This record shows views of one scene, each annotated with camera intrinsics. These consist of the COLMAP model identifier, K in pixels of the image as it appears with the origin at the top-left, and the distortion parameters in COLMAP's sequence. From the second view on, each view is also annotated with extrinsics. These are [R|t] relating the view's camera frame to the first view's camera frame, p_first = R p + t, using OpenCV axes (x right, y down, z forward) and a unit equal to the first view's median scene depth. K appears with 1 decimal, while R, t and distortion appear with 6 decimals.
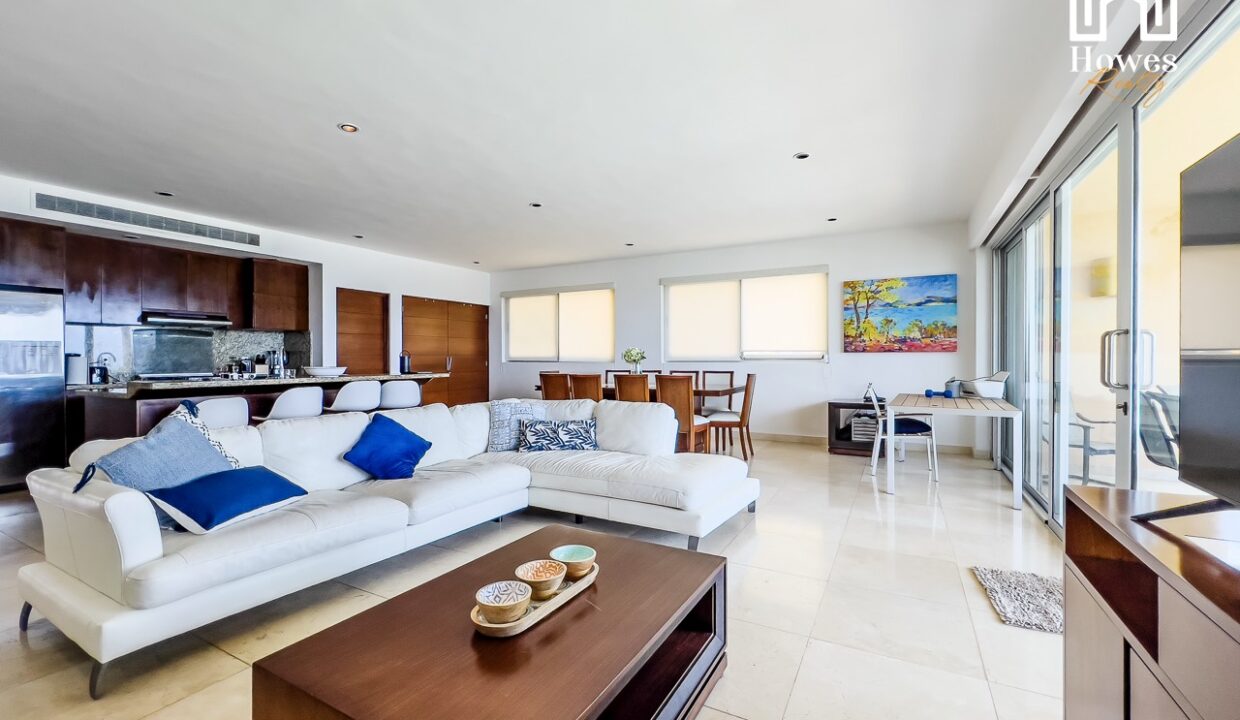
lens RADIAL K [[513.0, 0, 626.6], [0, 513.0, 355.9], [0, 0, 1]] dist [-0.004170, 0.001633]
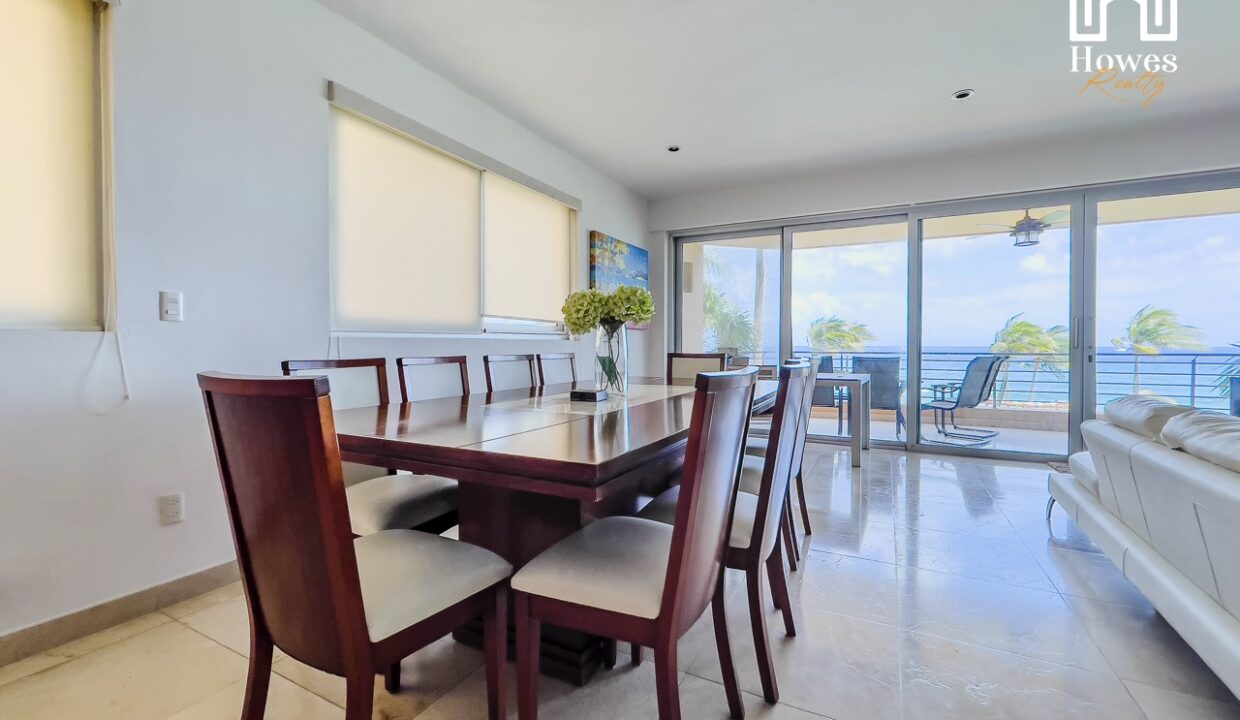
lens RADIAL K [[513.0, 0, 627.4], [0, 513.0, 354.1], [0, 0, 1]] dist [-0.004170, 0.001633]
pose [[-0.024935, -0.010318, 0.999636, -0.335214], [-0.003488, 0.999942, 0.010234, 0.026663], [-0.999683, -0.003231, -0.024970, 1.038337]]
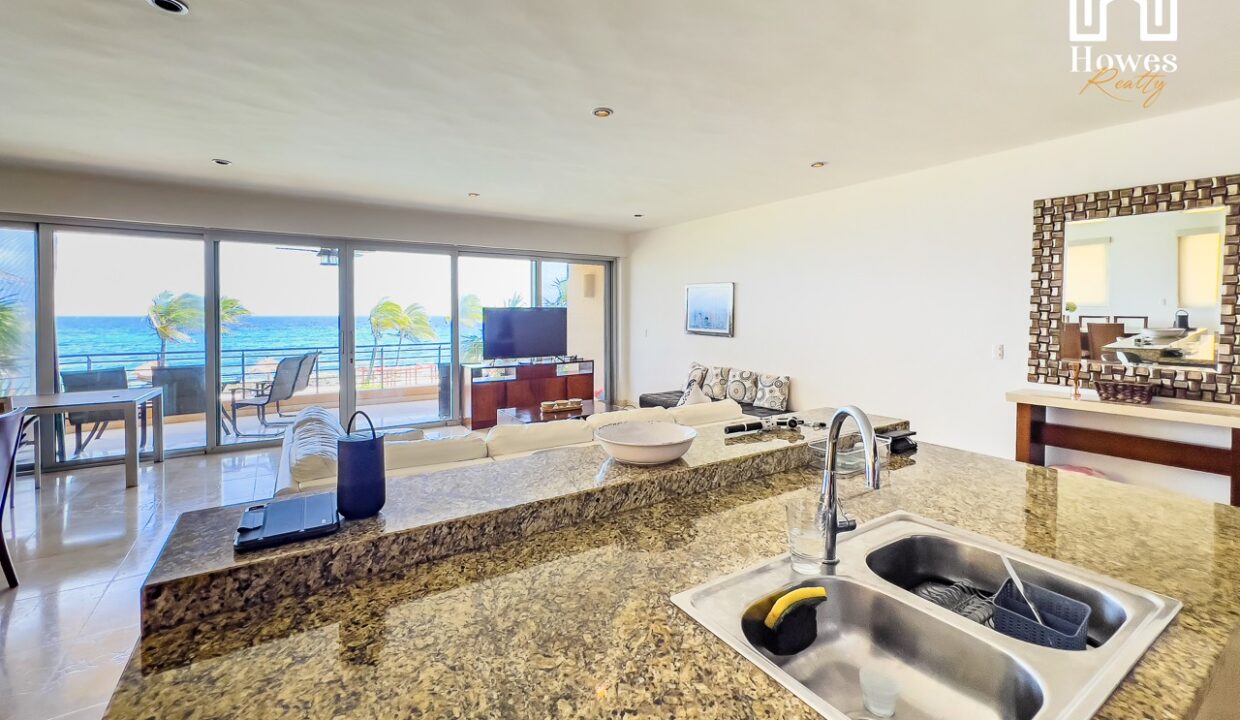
lens RADIAL K [[513.0, 0, 596.5], [0, 513.0, 306.3], [0, 0, 1]] dist [-0.004170, 0.001633]
pose [[-0.869795, 0.013912, 0.493217, -0.546169], [0.002285, 0.999705, -0.024169, -0.042294], [-0.493408, -0.019895, -0.869571, 1.009276]]
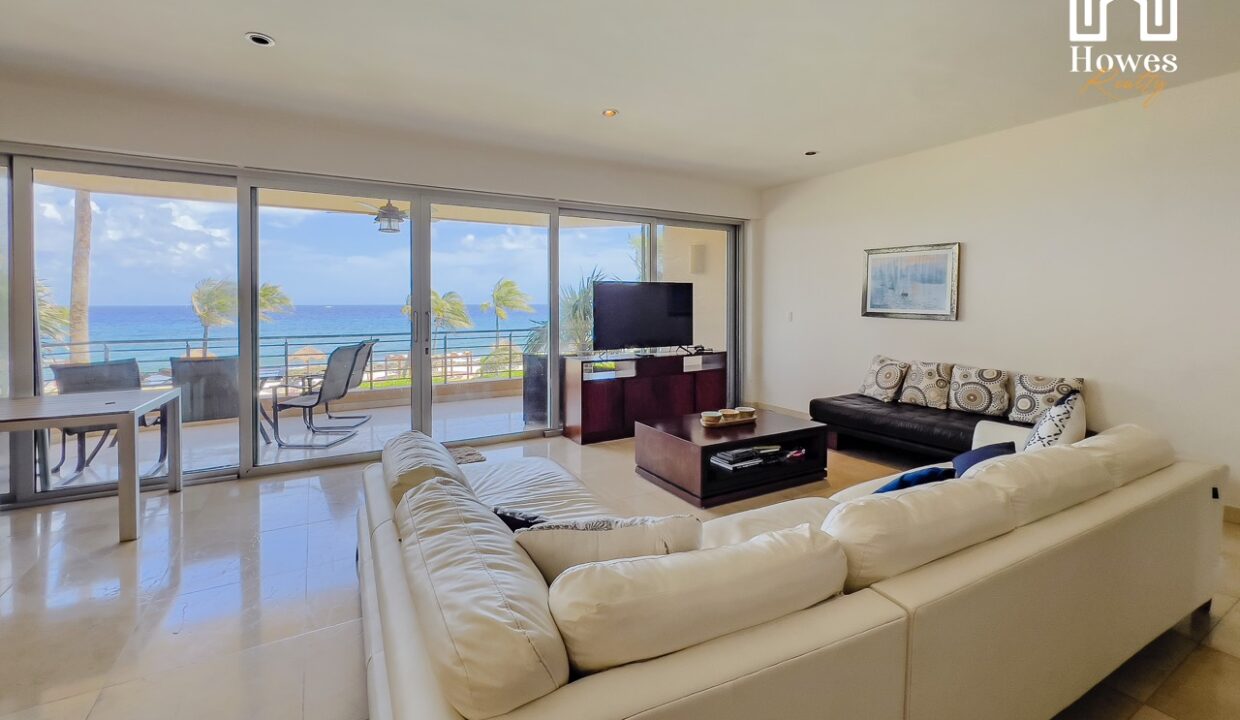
lens RADIAL K [[513.0, 0, 590.6], [0, 513.0, 291.5], [0, 0, 1]] dist [-0.004170, 0.001633]
pose [[-0.837532, 0.019779, 0.546031, -0.246551], [0.002027, 0.999450, -0.033093, -0.022915], [-0.546385, -0.026609, -0.837111, 0.871957]]
